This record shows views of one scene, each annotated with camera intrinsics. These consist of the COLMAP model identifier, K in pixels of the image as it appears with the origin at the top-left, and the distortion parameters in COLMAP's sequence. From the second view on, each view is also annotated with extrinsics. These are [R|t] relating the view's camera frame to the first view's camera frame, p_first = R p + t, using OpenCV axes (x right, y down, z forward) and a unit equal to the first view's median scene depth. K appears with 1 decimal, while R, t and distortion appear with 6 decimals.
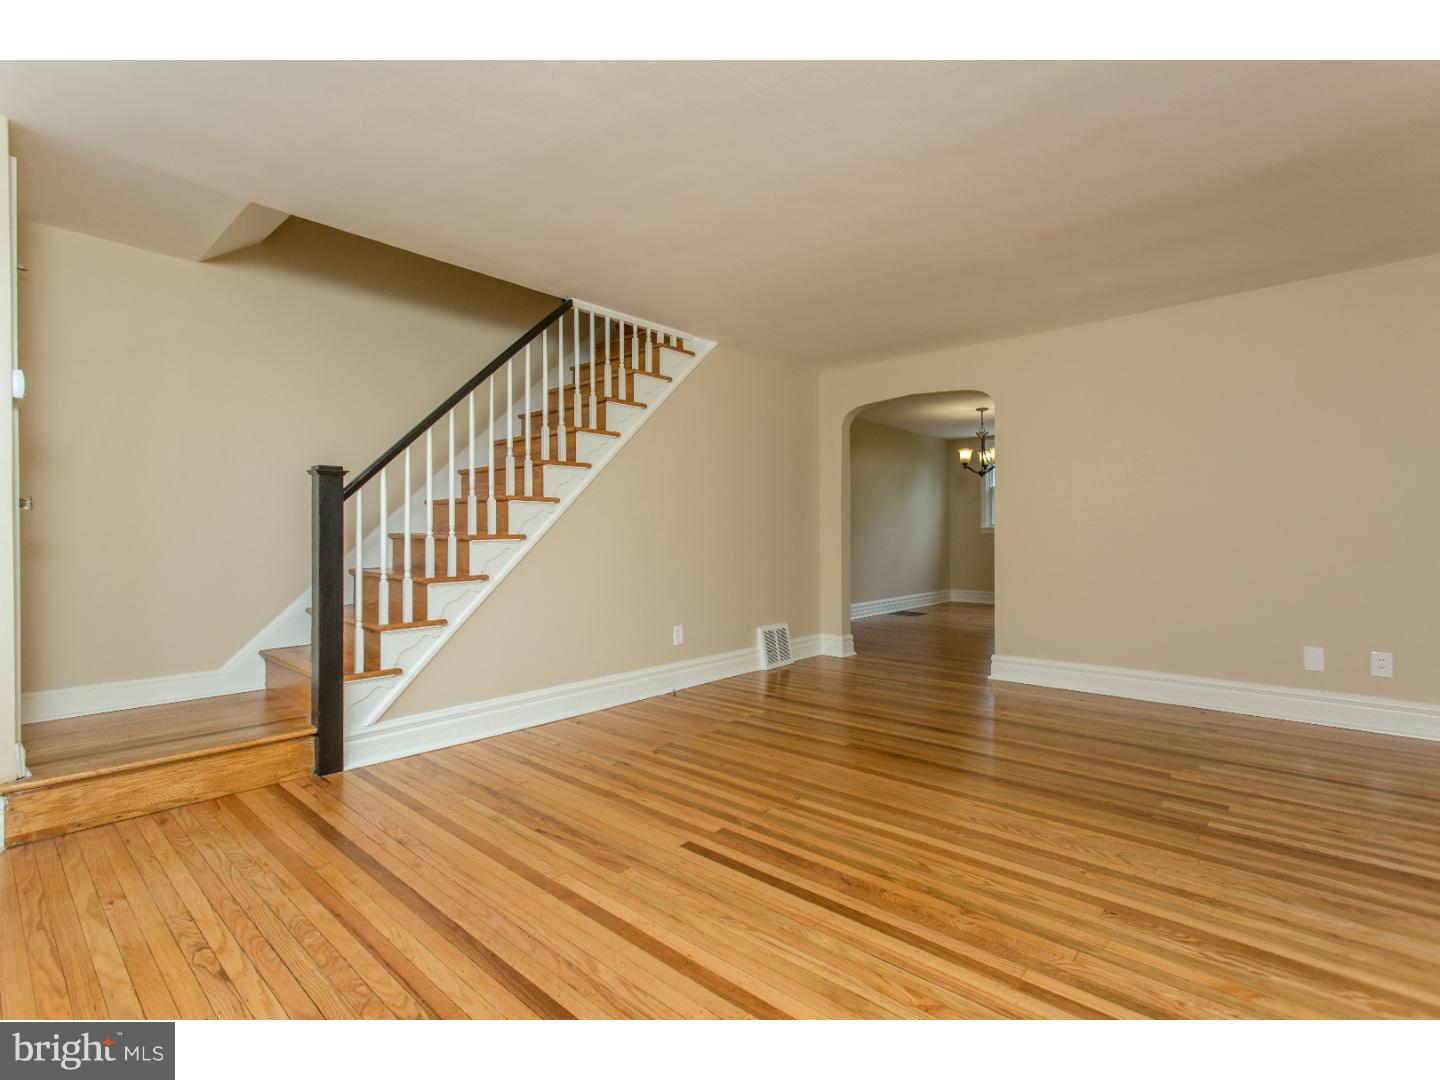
lens RADIAL K [[679.6, 0, 707.0], [0, 679.6, 540.5], [0, 0, 1]] dist [0.002120, 0.001858]
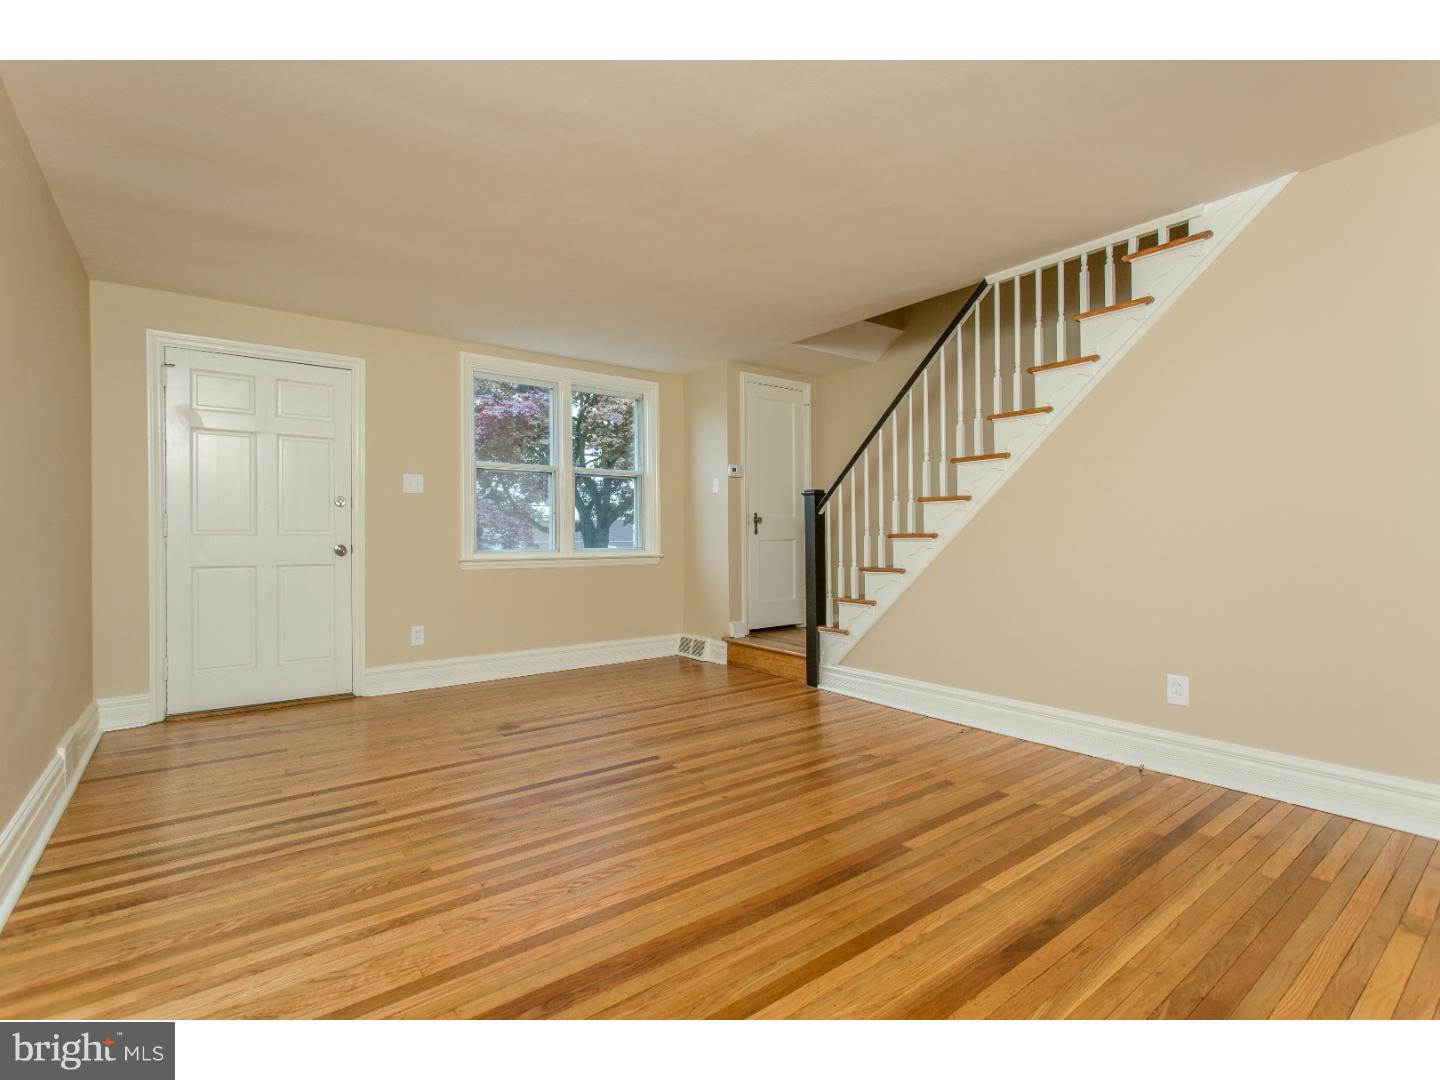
lens RADIAL K [[679.6, 0, 713.2], [0, 679.6, 535.9], [0, 0, 1]] dist [0.002120, 0.001858]
pose [[-0.181908, 0.003677, -0.983309, 1.037886], [-0.005377, 0.999974, 0.004734, -0.009823], [0.983301, 0.006148, -0.181884, 1.075673]]
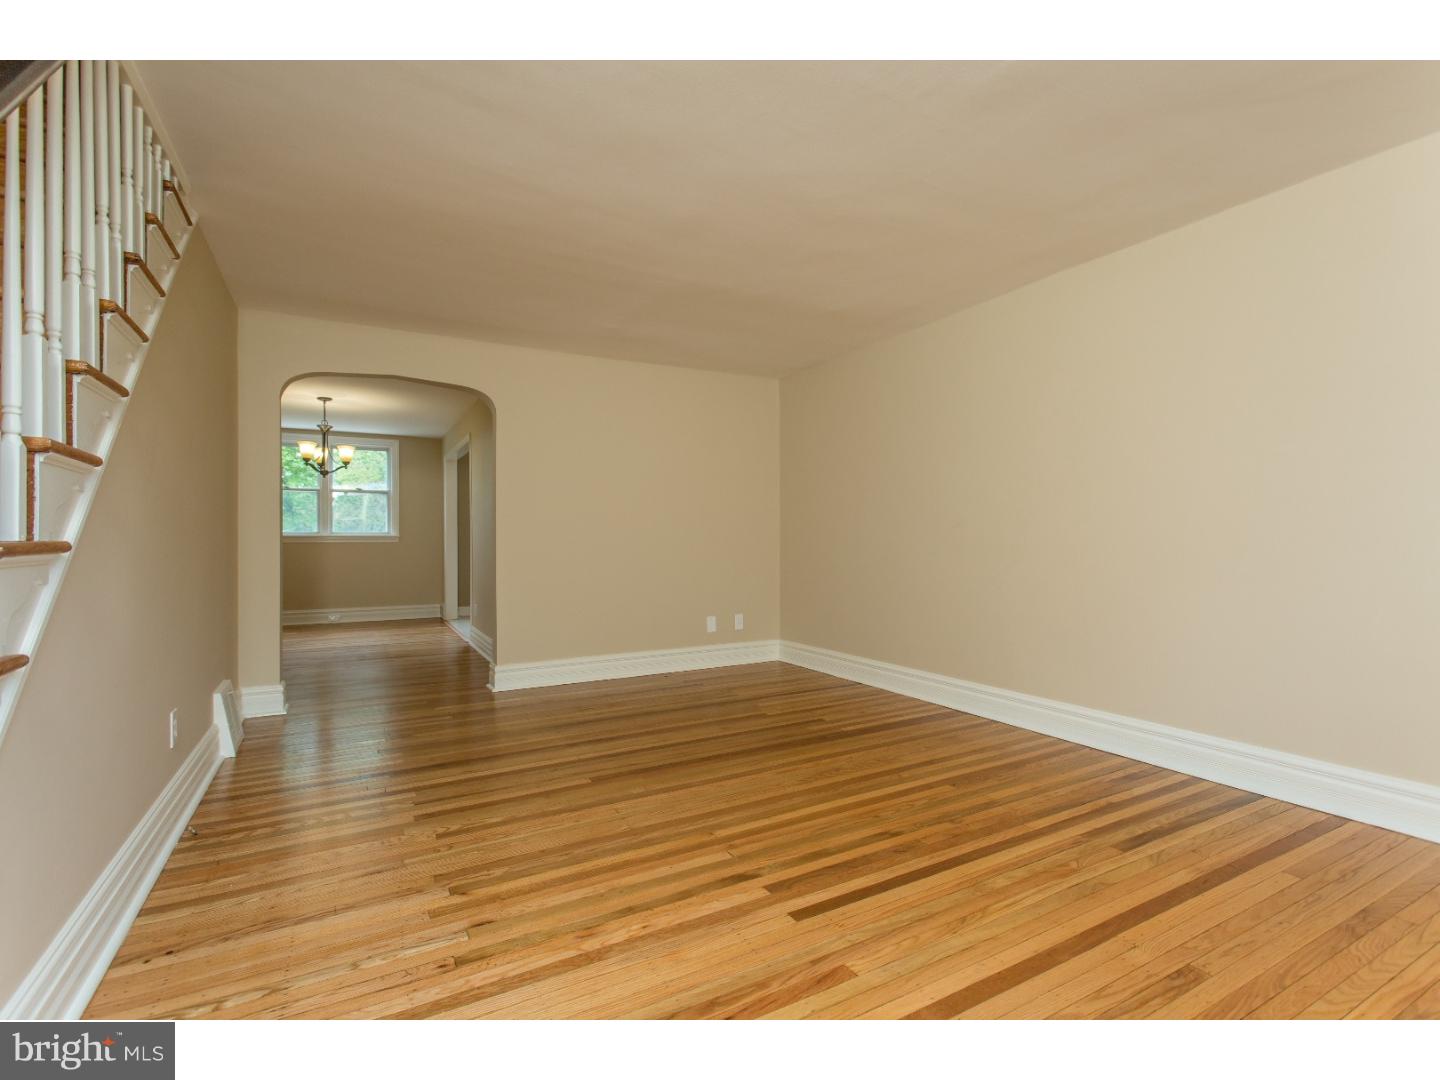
lens RADIAL K [[679.6, 0, 720.2], [0, 679.6, 537.4], [0, 0, 1]] dist [0.002120, 0.001858]
pose [[0.311900, 0.007054, 0.950089, -0.660731], [0.013862, 0.999832, -0.011974, 0.001053], [-0.950014, 0.016905, 0.311750, 0.651487]]
